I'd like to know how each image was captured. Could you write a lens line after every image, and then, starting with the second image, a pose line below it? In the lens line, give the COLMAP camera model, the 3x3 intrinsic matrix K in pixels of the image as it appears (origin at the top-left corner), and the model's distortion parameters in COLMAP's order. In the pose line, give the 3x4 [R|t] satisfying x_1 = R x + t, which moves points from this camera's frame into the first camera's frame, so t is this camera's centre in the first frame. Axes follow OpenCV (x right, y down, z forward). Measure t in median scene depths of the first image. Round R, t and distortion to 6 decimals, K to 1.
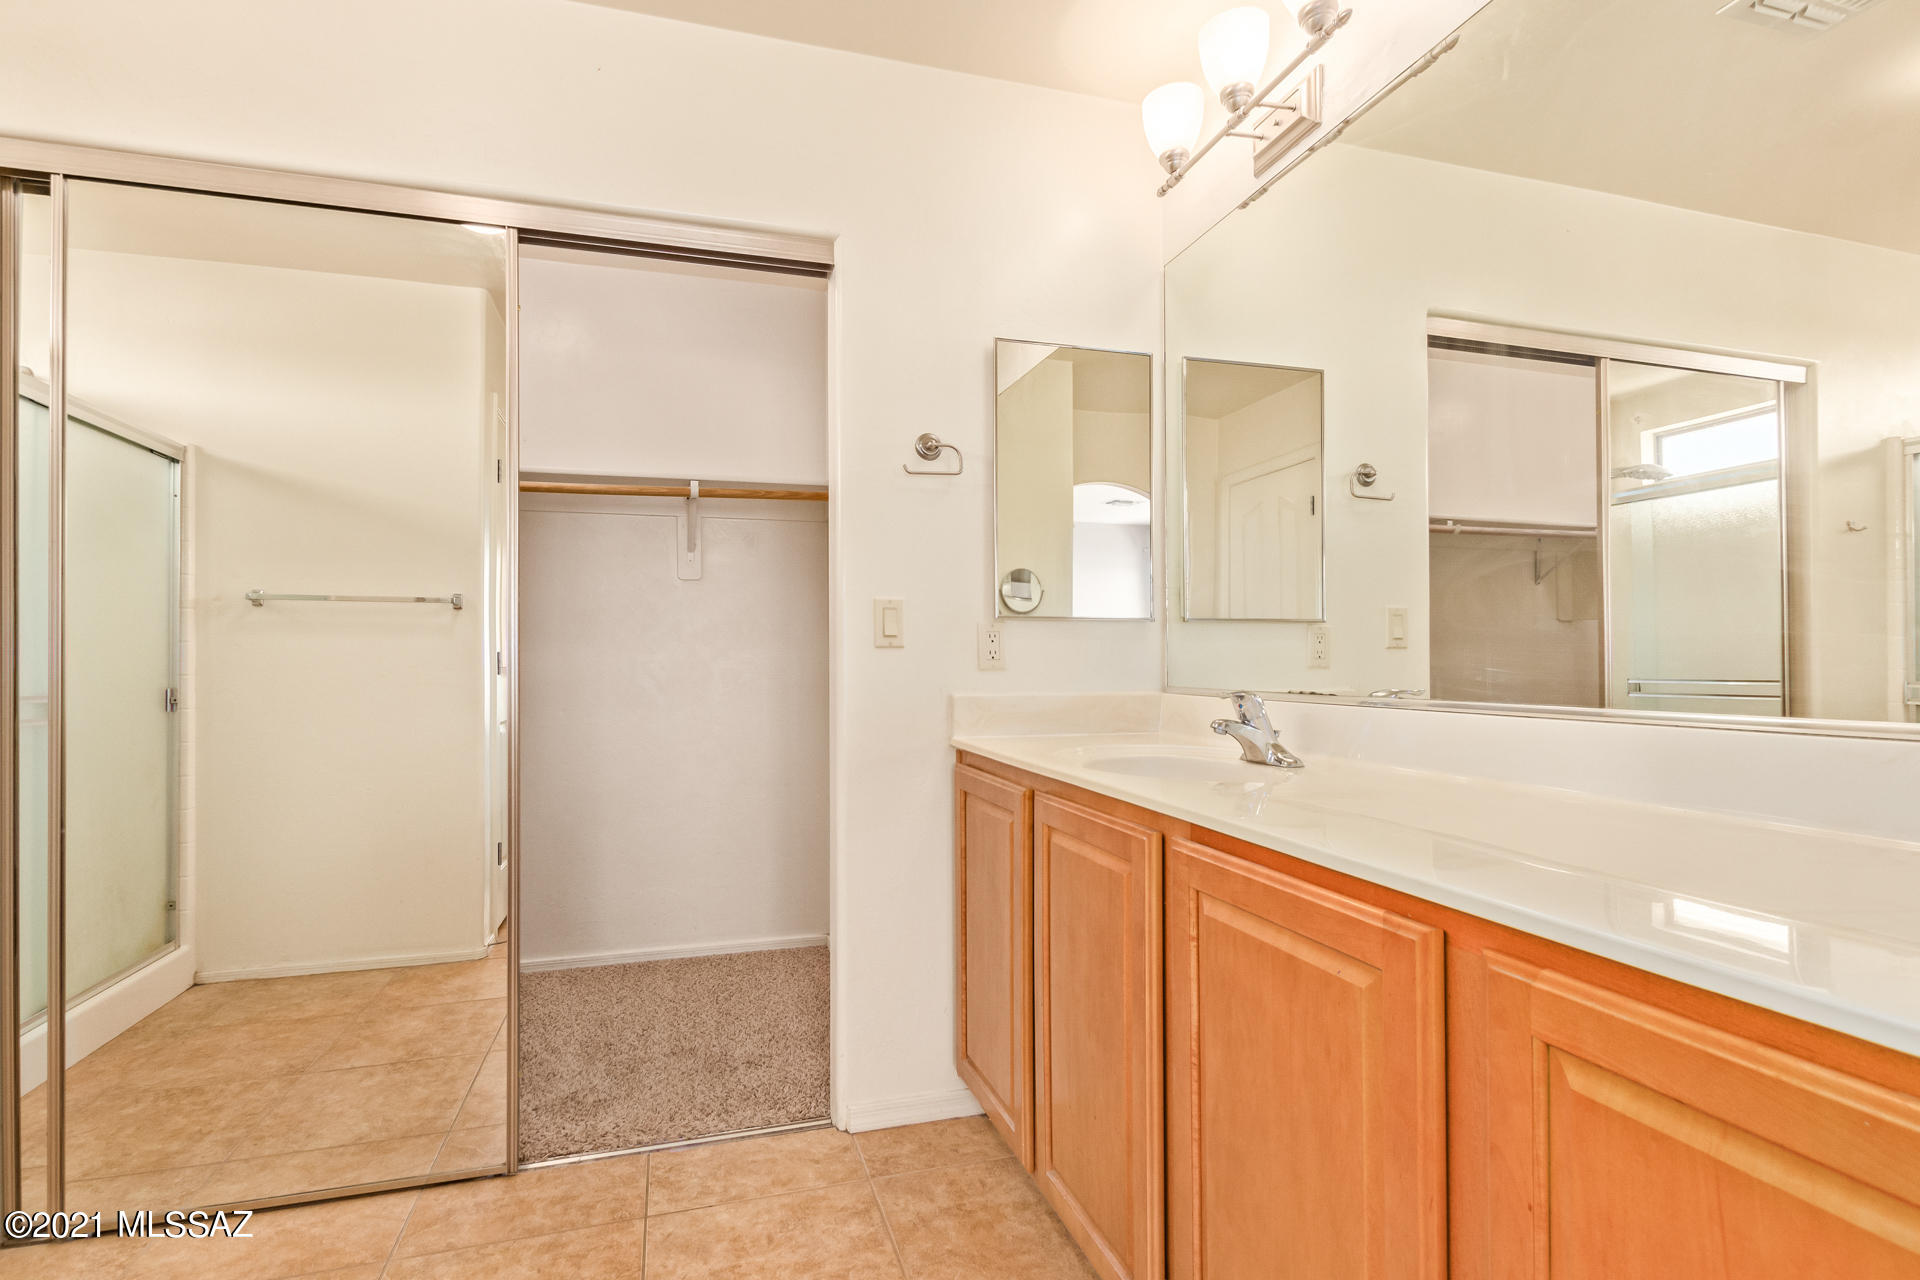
lens RADIAL K [[905.4, 0, 947.5], [0, 905.4, 662.3], [0, 0, 1]] dist [0.002421, 0.000829]
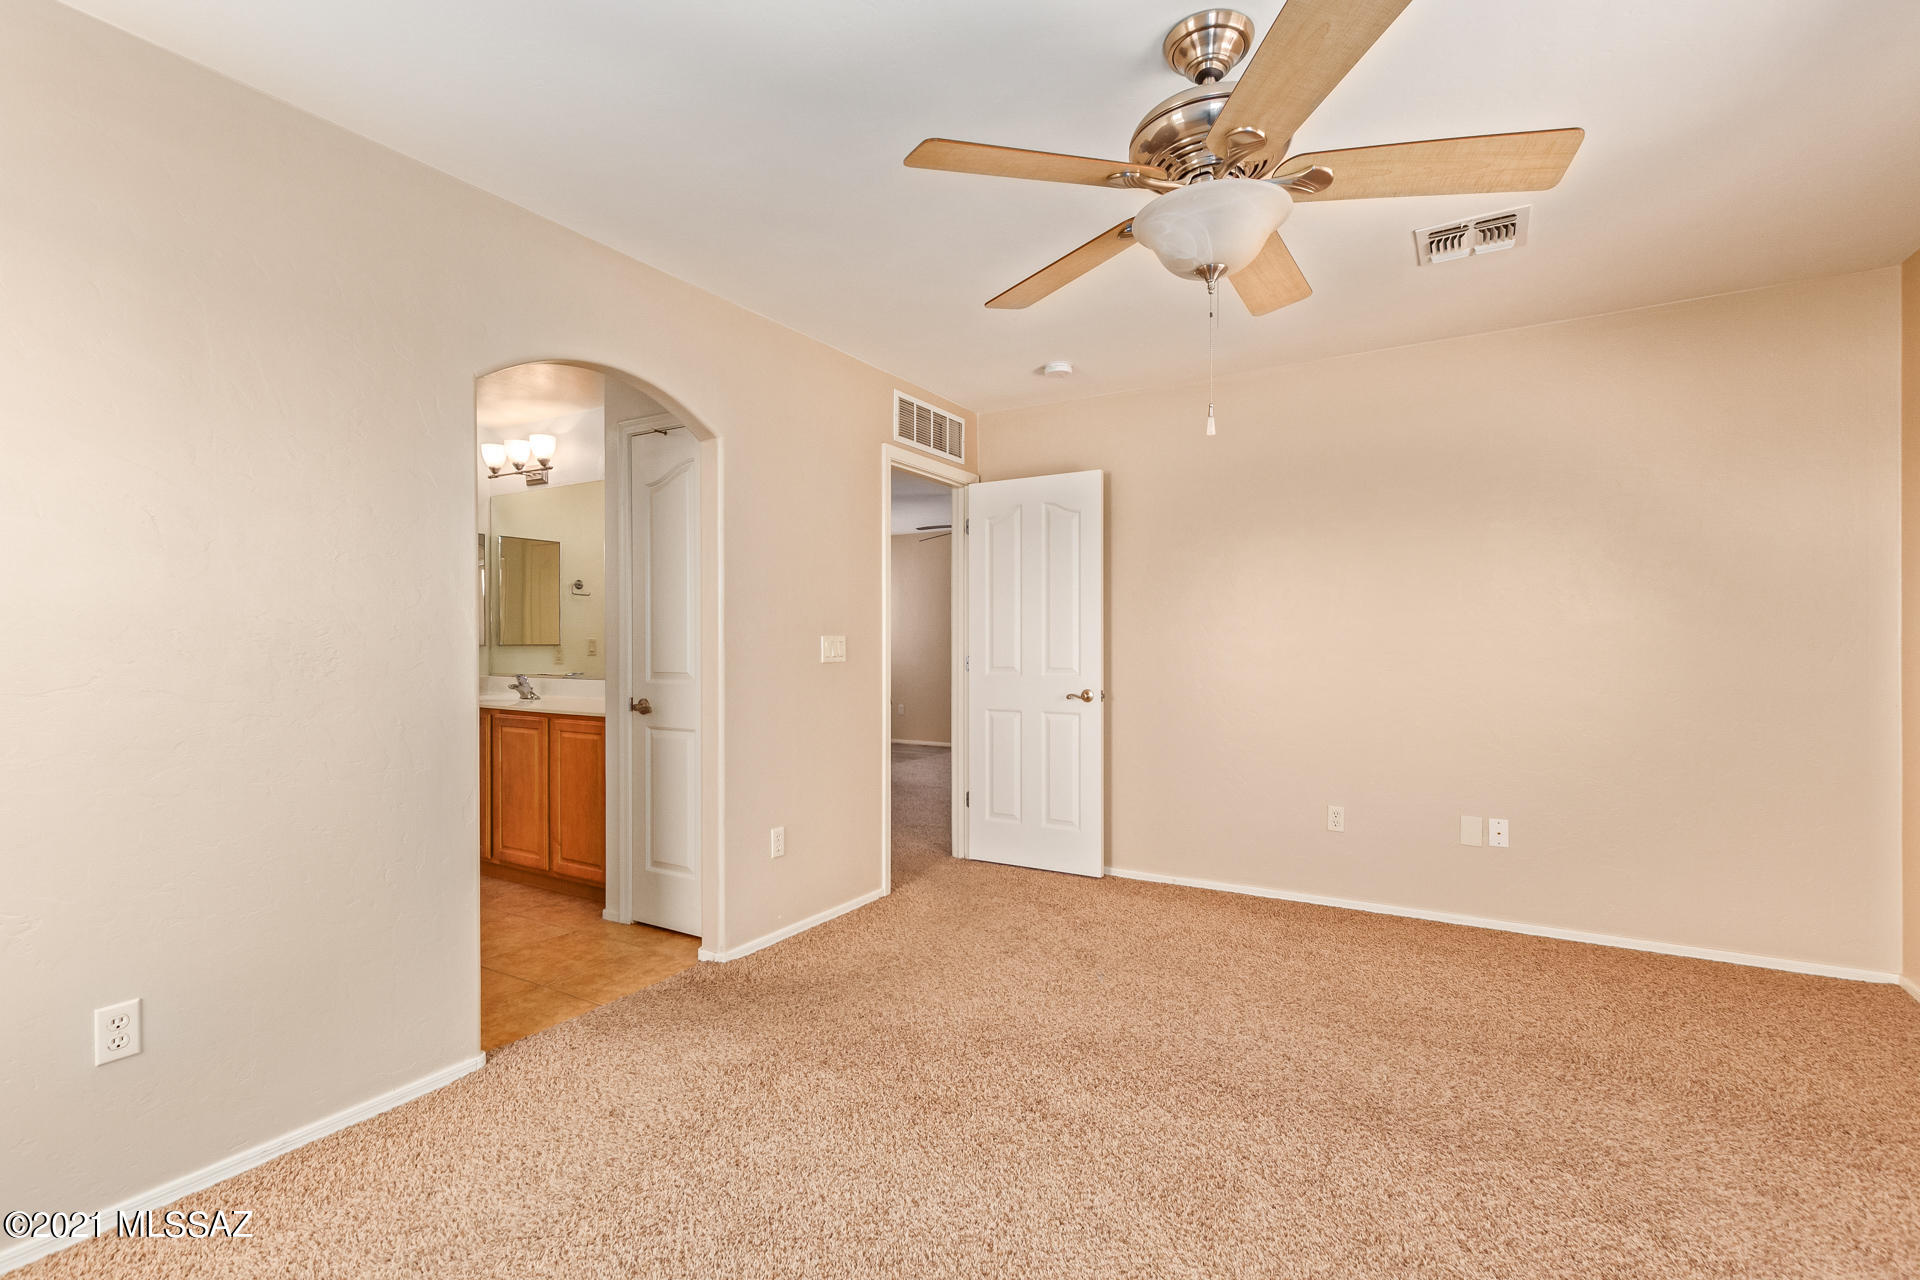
lens RADIAL K [[905.4, 0, 947.5], [0, 905.4, 662.3], [0, 0, 1]] dist [0.002421, 0.000829]
pose [[0.755158, -0.005525, 0.655520, -0.540854], [-0.013225, 0.999633, 0.023661, -0.093051], [-0.655409, -0.026537, 0.754807, -2.073342]]
